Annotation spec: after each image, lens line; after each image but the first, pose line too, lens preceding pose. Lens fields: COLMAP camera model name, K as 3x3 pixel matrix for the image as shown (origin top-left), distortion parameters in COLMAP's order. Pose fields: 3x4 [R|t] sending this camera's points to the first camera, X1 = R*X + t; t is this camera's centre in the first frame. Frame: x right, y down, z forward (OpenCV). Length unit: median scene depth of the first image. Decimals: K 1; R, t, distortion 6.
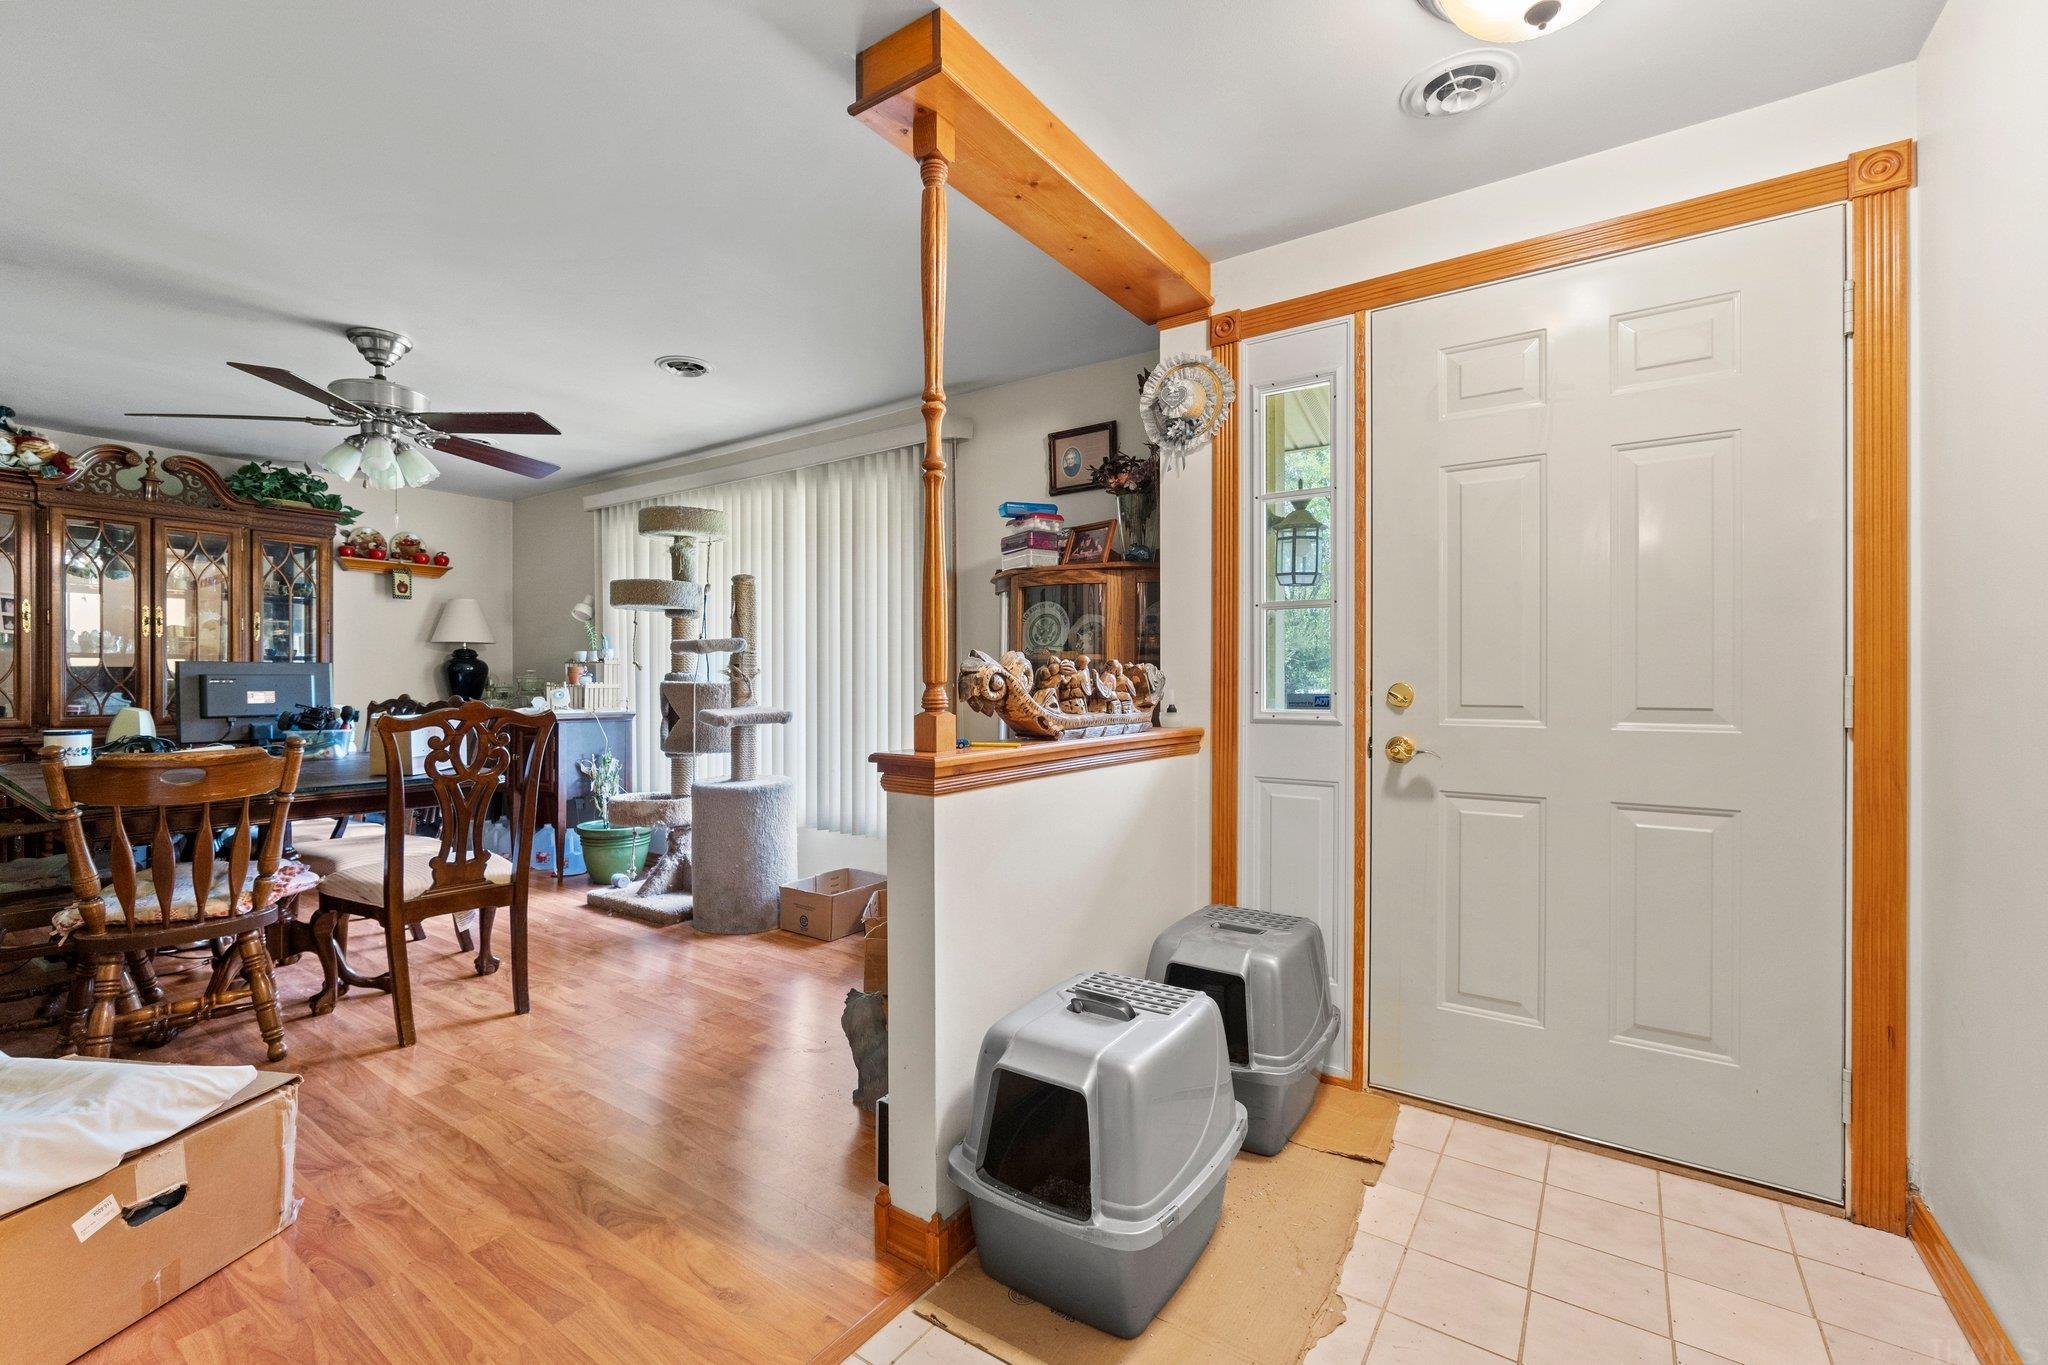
lens RADIAL K [[881.2, 0, 1009.6], [0, 881.2, 683.1], [0, 0, 1]] dist [-0.010458, 0.003702]
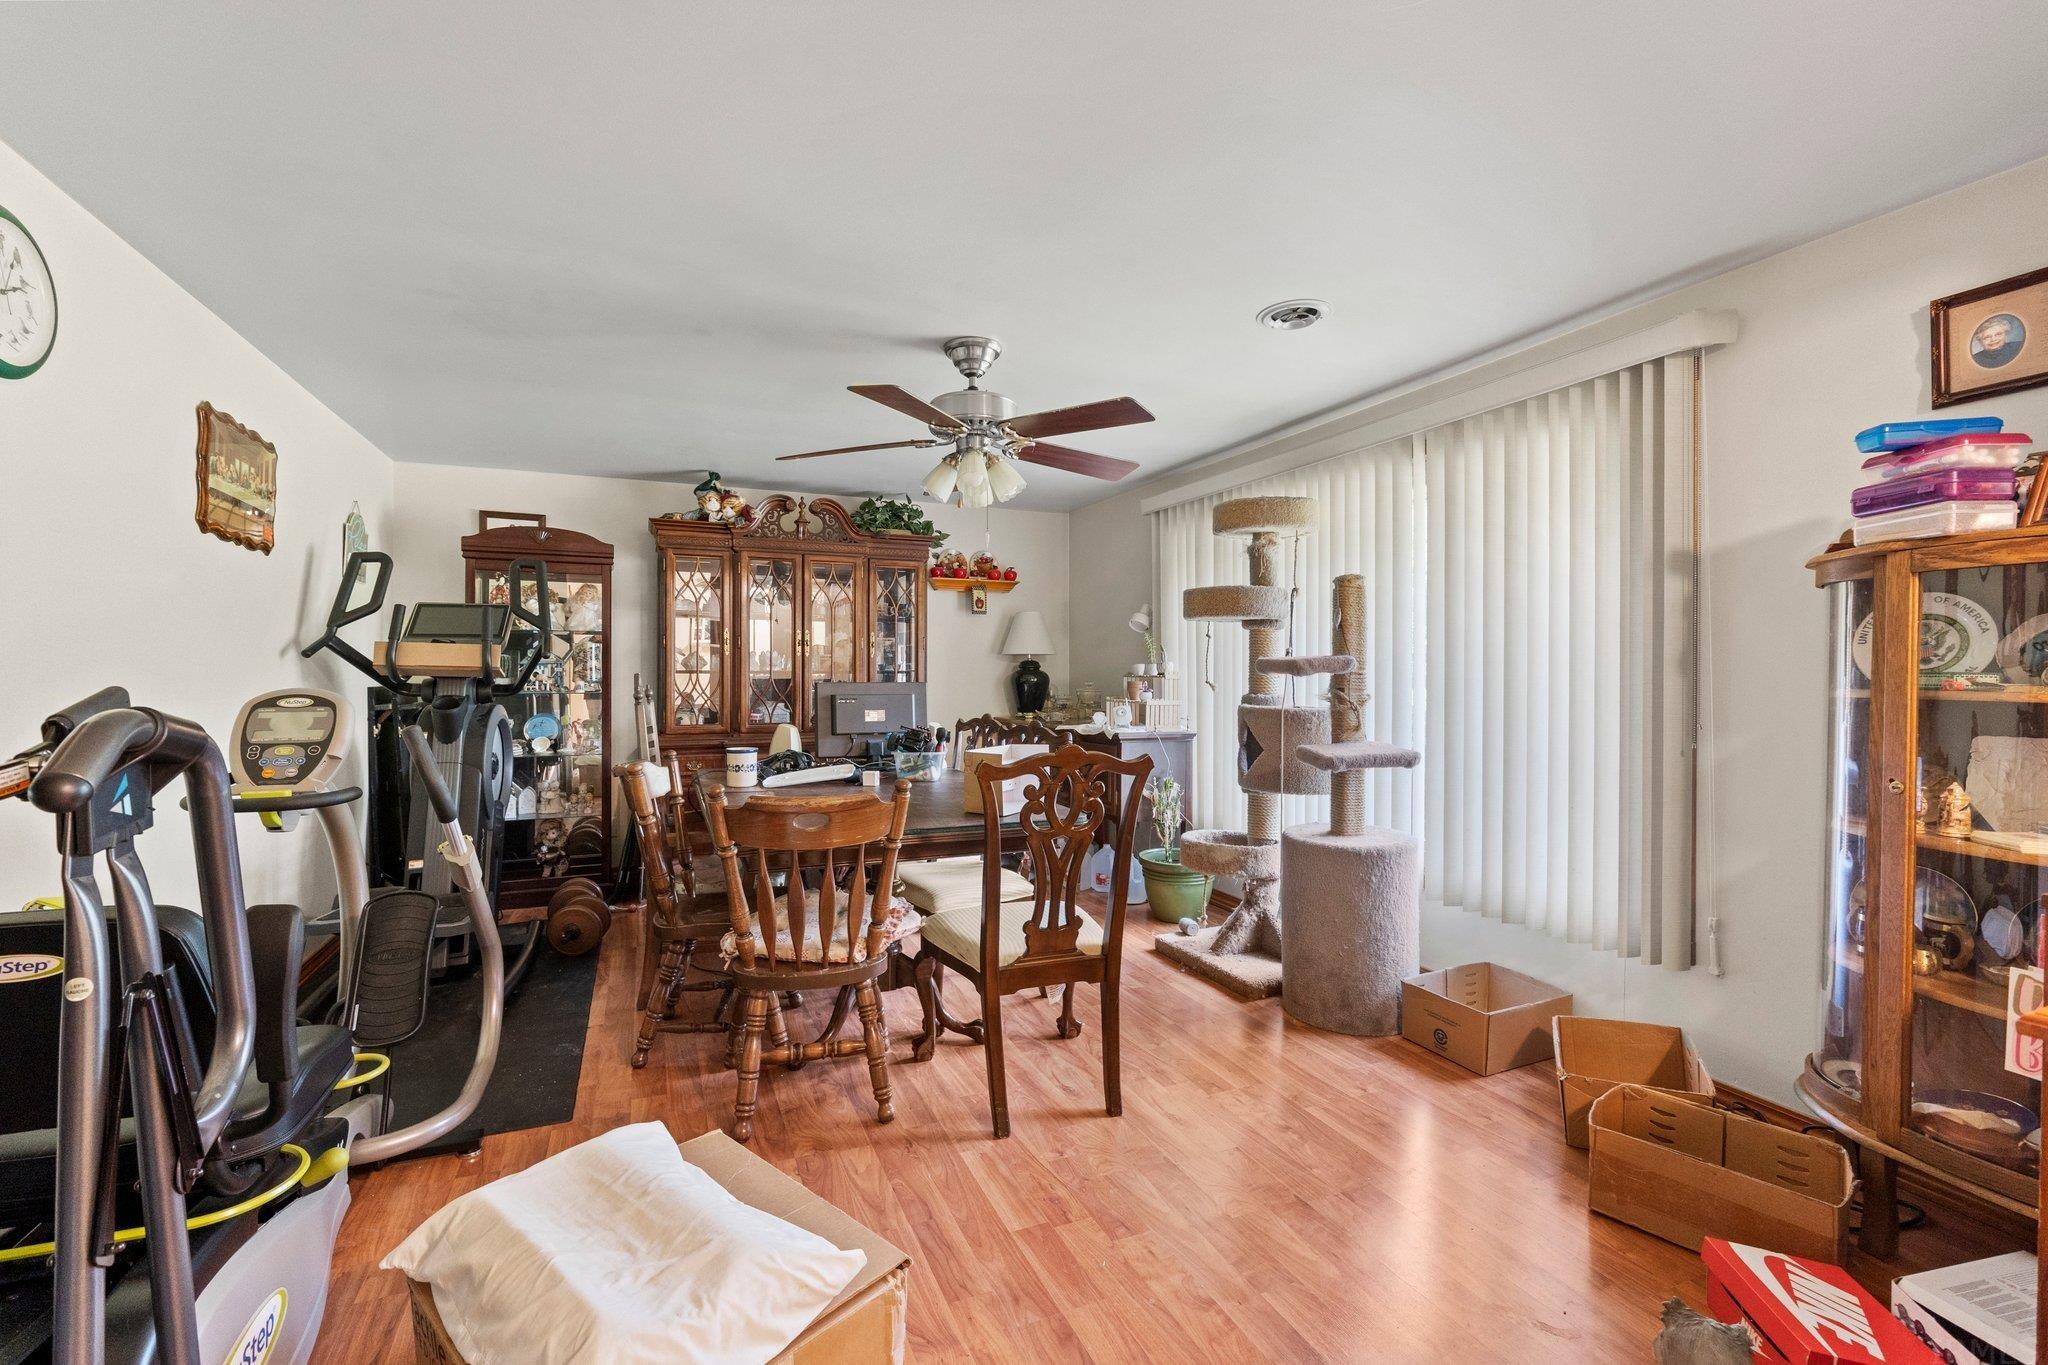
lens RADIAL K [[881.2, 0, 1019.9], [0, 881.2, 674.9], [0, 0, 1]] dist [-0.010458, 0.003702]
pose [[0.855000, 0.000999, -0.518627, -0.162785], [-0.002107, 0.999997, -0.001548, -0.035063], [0.518624, 0.002417, 0.854999, 0.192875]]
